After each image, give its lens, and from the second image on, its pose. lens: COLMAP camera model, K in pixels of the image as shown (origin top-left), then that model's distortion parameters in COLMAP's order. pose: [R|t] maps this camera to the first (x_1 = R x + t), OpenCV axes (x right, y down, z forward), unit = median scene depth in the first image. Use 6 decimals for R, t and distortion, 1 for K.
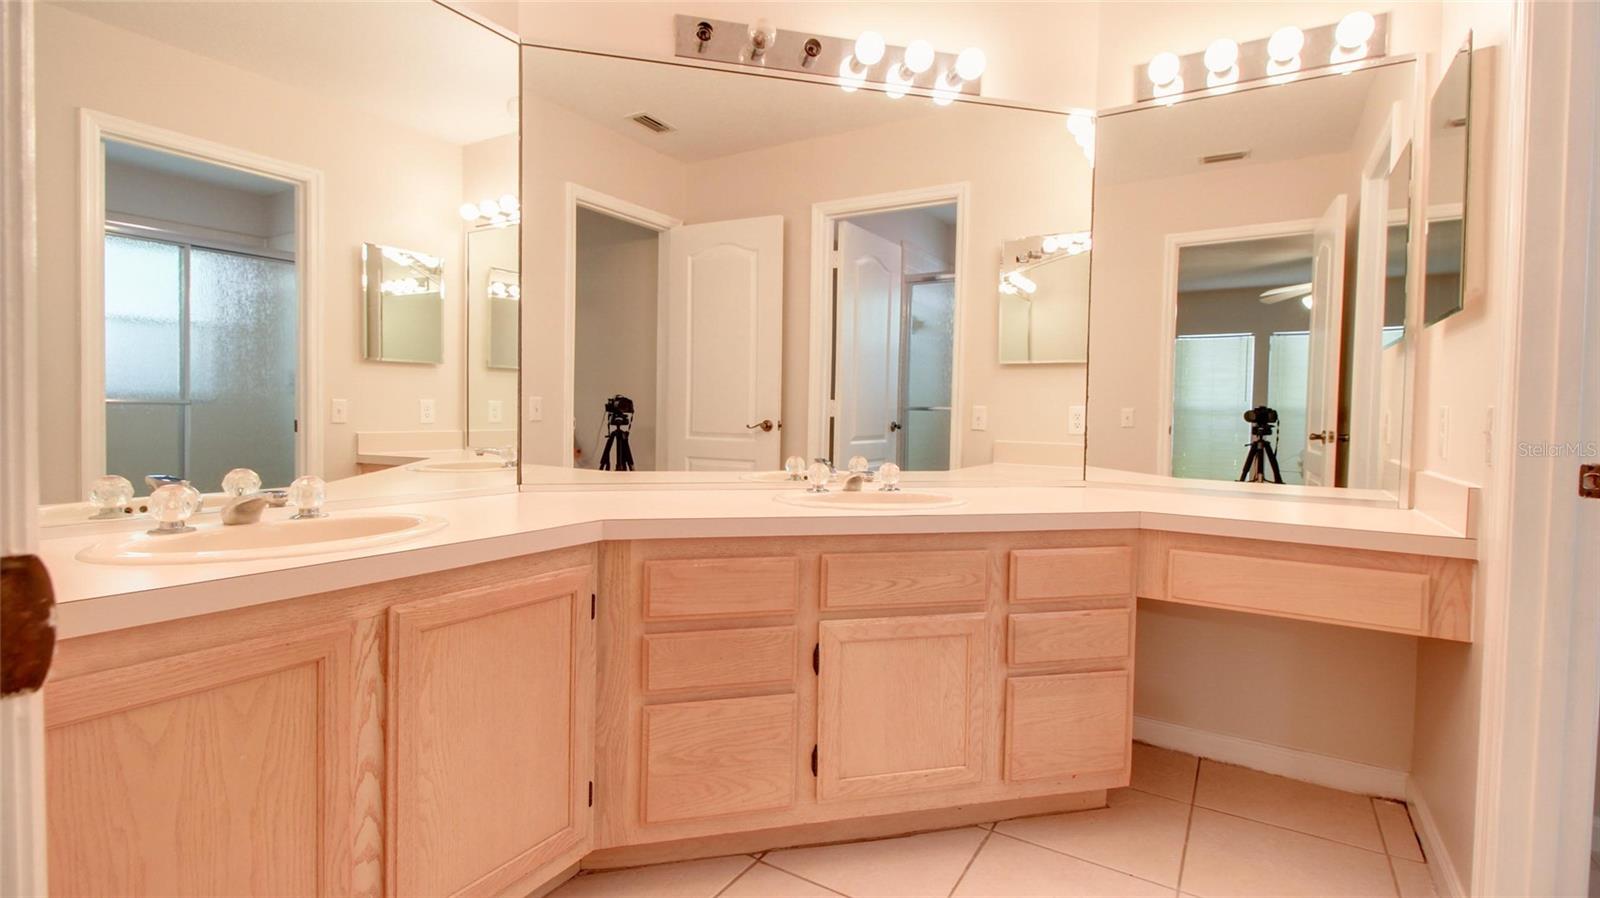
lens RADIAL K [[733.6, 0, 813.4], [0, 733.6, 434.1], [0, 0, 1]] dist [0.017888, -0.012968]
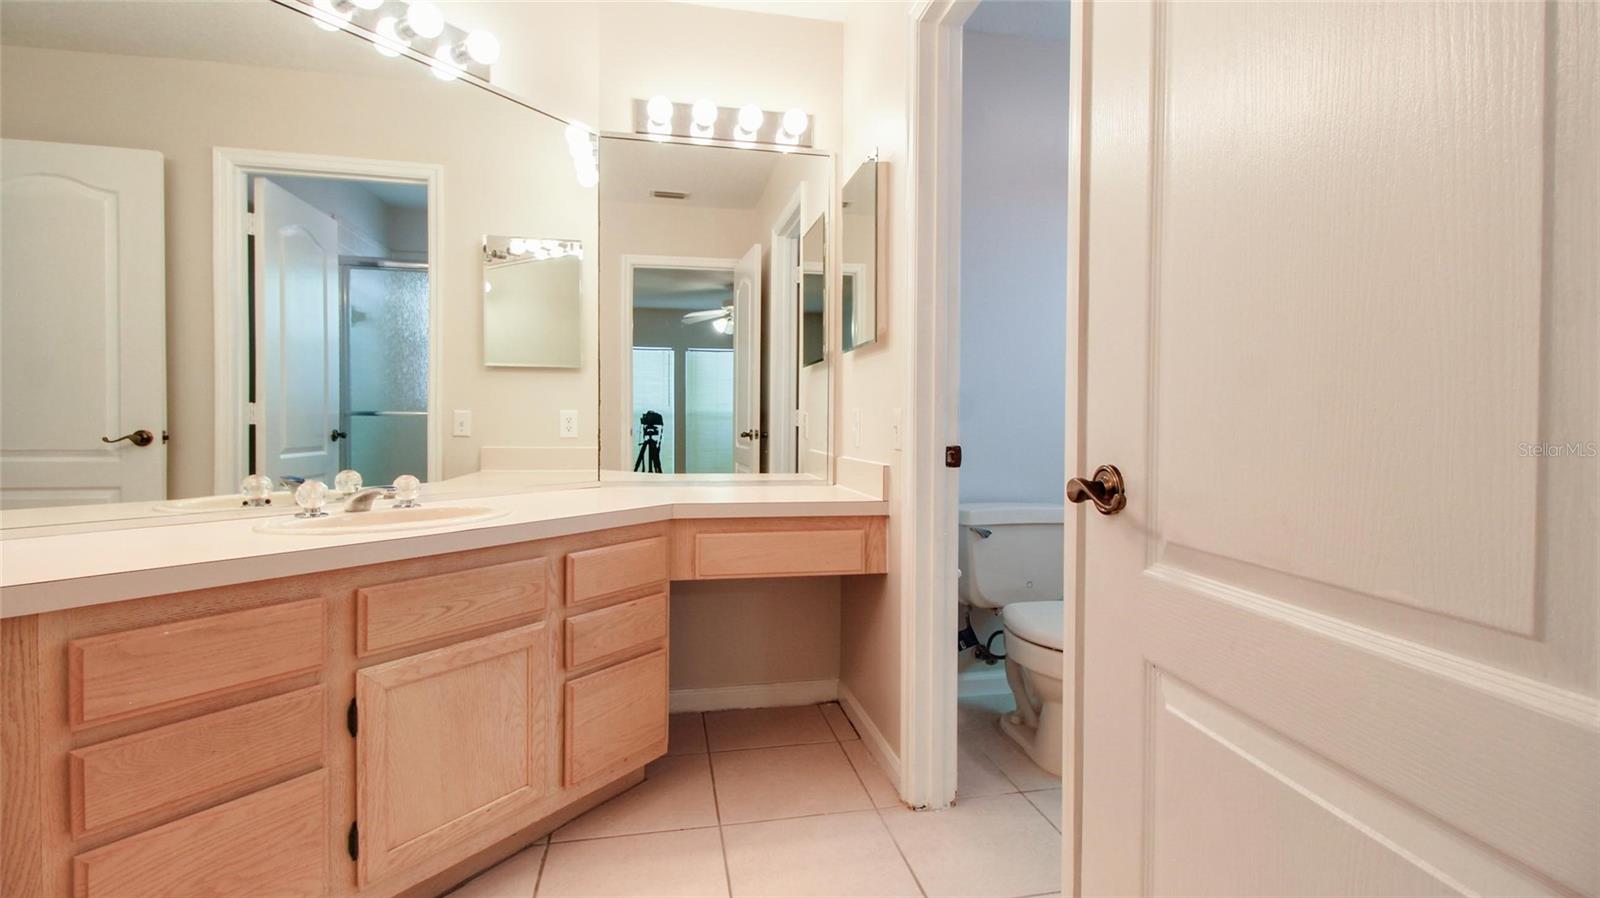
lens RADIAL K [[733.6, 0, 798.9], [0, 733.6, 434.9], [0, 0, 1]] dist [0.017888, -0.012968]
pose [[0.735651, -0.024350, 0.676923, -0.156360], [0.027095, 0.999612, 0.006513, -0.002182], [-0.676819, 0.013550, 0.736025, 0.042831]]
